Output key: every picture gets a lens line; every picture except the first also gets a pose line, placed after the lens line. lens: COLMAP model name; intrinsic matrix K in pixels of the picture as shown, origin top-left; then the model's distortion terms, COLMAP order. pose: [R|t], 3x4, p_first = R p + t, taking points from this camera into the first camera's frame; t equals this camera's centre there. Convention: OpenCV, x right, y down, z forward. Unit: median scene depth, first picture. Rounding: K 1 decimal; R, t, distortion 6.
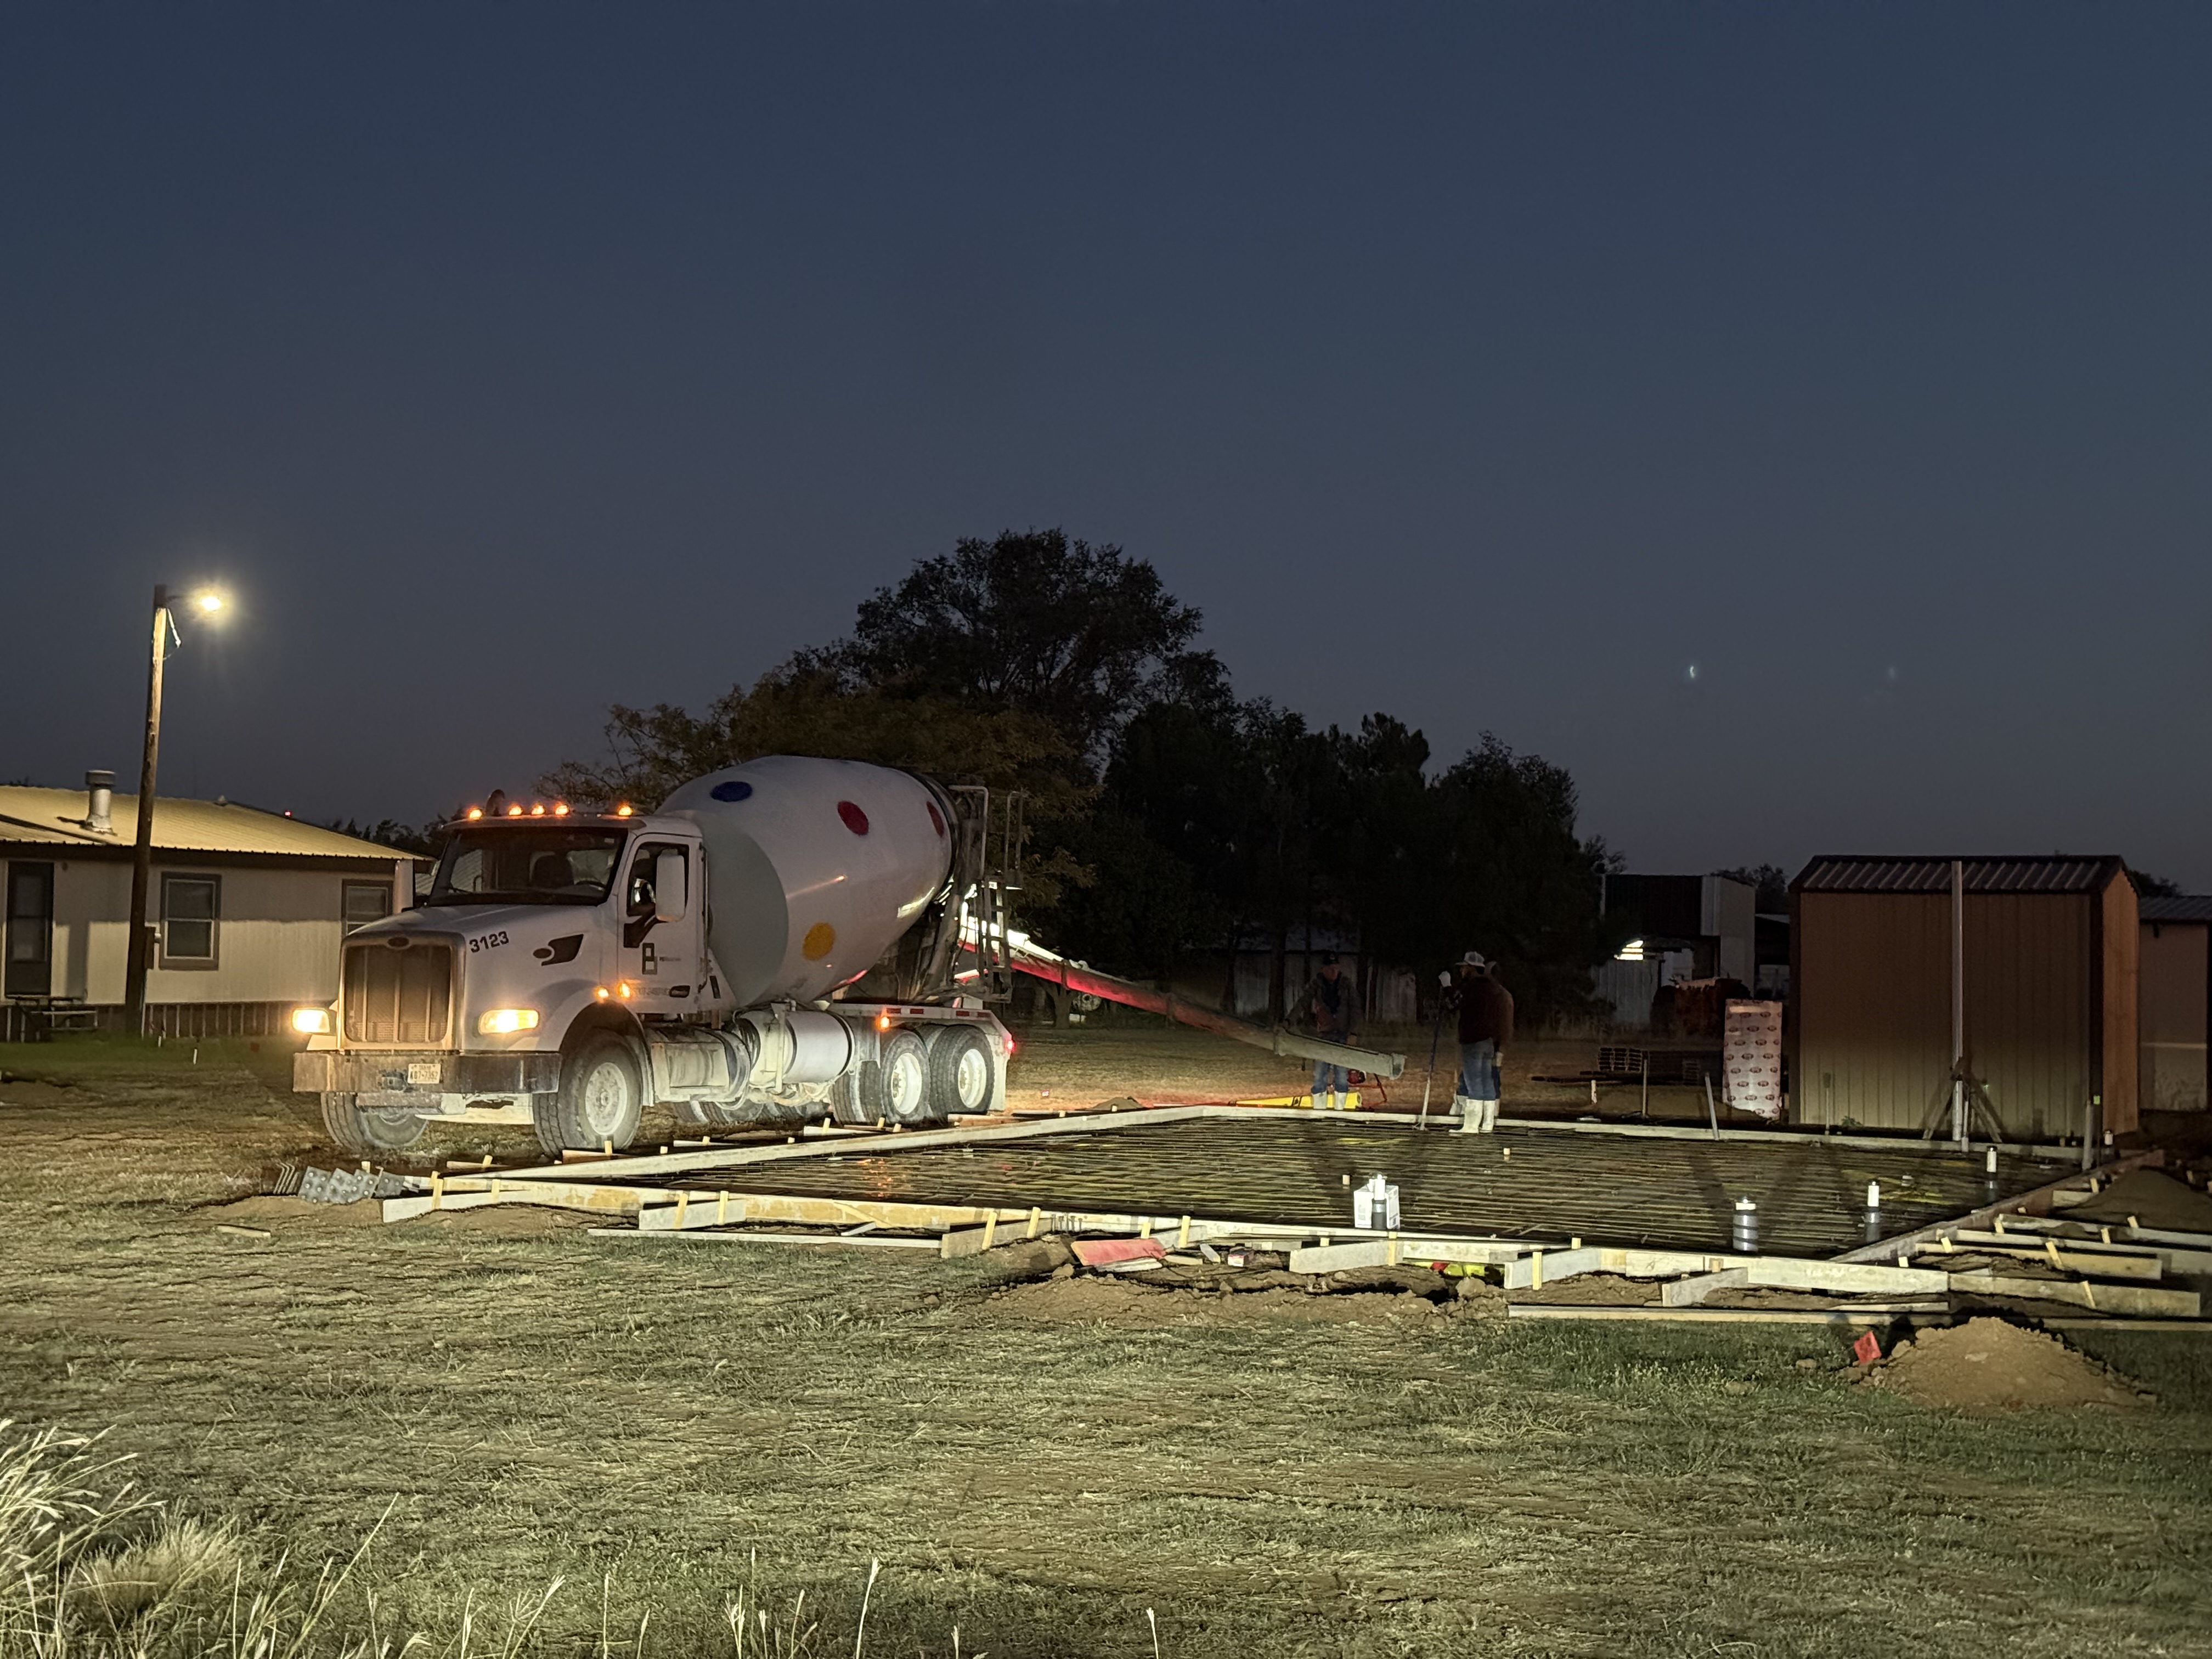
lens RADIAL K [[3097.7, 0, 1106.0], [0, 3097.7, 829.5], [0, 0, 1]] dist [0.018003, 0.026650]
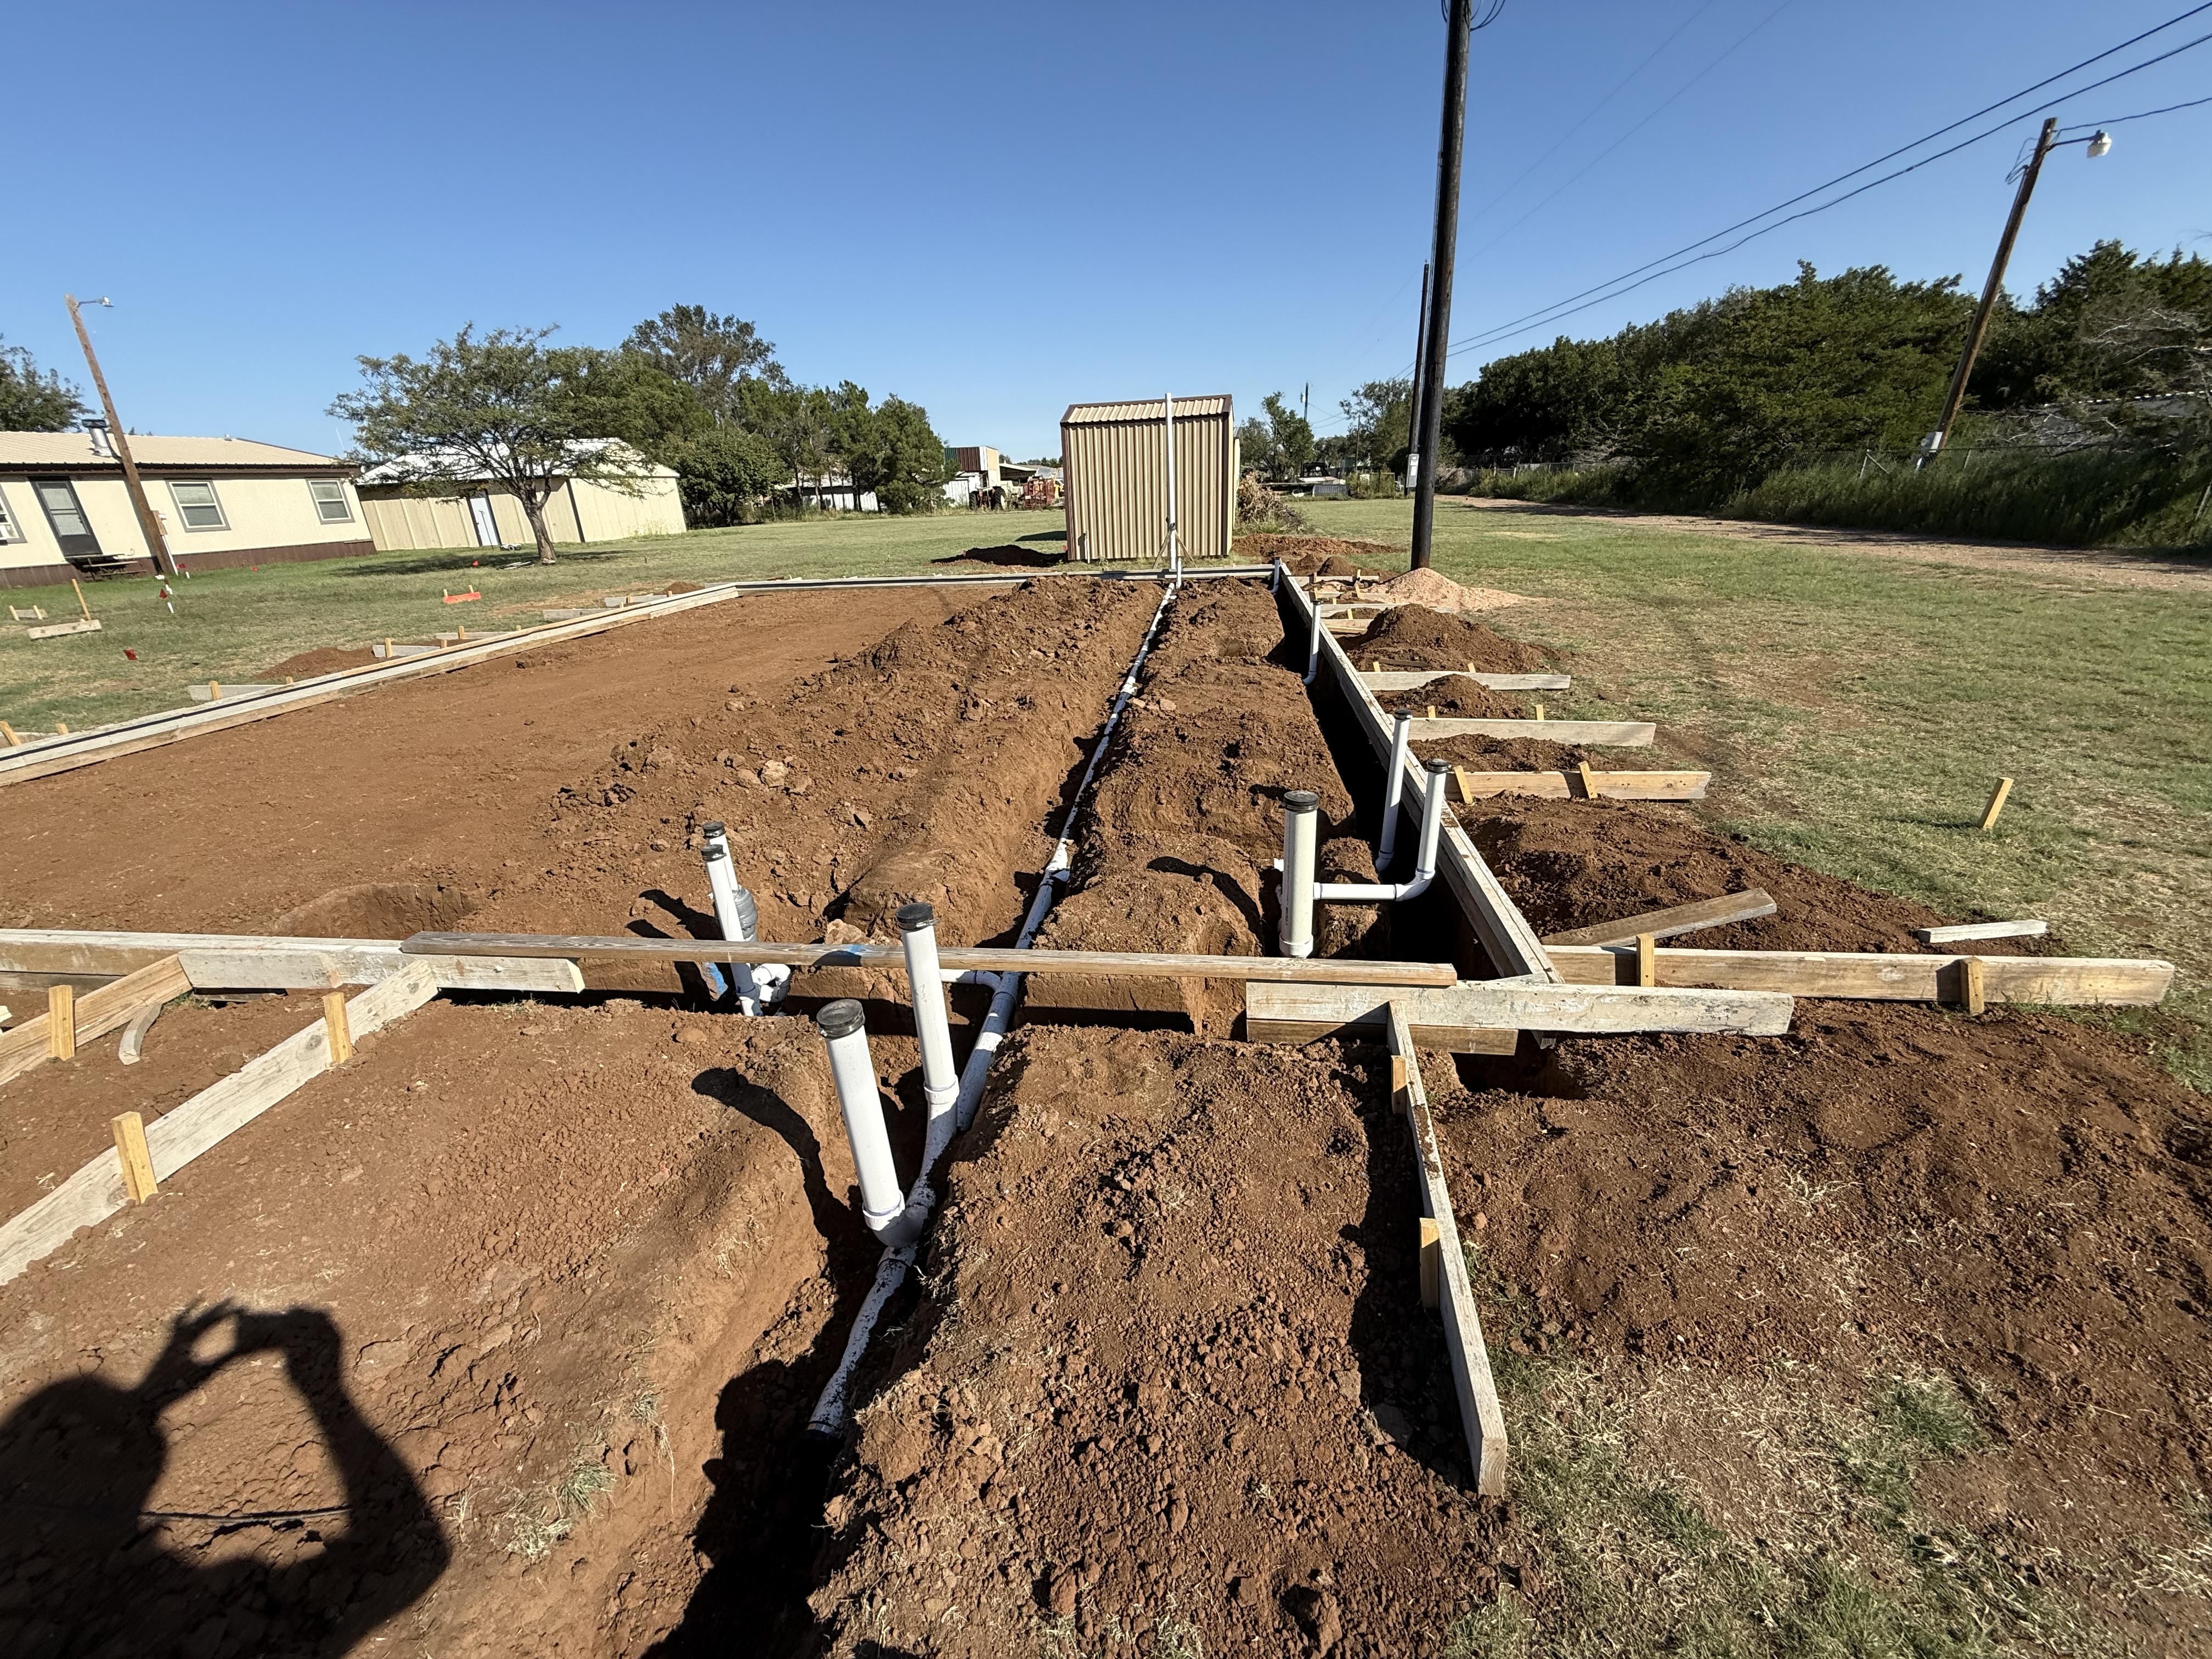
lens RADIAL K [[876.0, 0, 1106.0], [0, 876.0, 829.5], [0, 0, 1]] dist [0.000395, -0.000319]
pose [[0.945363, -0.170853, 0.277664, 0.027357], [0.043501, 0.910171, 0.411942, 0.008610], [-0.323103, -0.377356, 0.867875, 0.176358]]
